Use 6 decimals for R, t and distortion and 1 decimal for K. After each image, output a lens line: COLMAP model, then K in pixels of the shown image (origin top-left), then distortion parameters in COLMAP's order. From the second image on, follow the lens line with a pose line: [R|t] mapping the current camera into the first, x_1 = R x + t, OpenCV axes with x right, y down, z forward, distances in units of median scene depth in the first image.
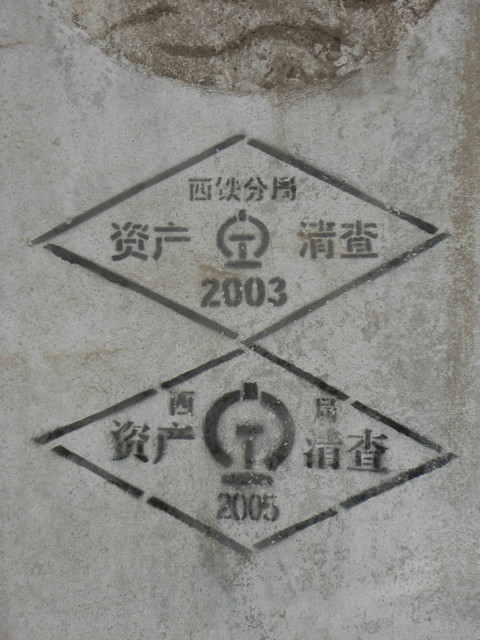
lens RADIAL K [[2151.1, 0, 240.3], [0, 2151.1, 319.5], [0, 0, 1]] dist [0.814394, 0.000000]
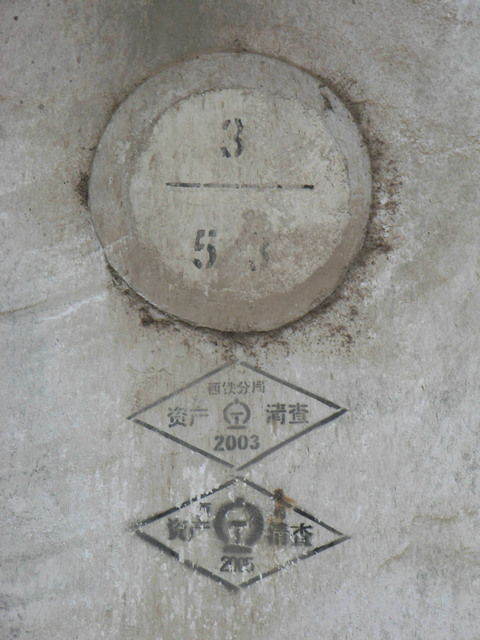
lens RADIAL K [[2904.6, 0, 240.8], [0, 2904.6, 320.0], [0, 0, 1]] dist [0.421841, 0.000000]
pose [[0.997699, -0.020387, 0.064657, -0.156695], [0.025033, 0.997099, -0.071877, 0.062703], [-0.063004, 0.073330, 0.995316, -1.521368]]
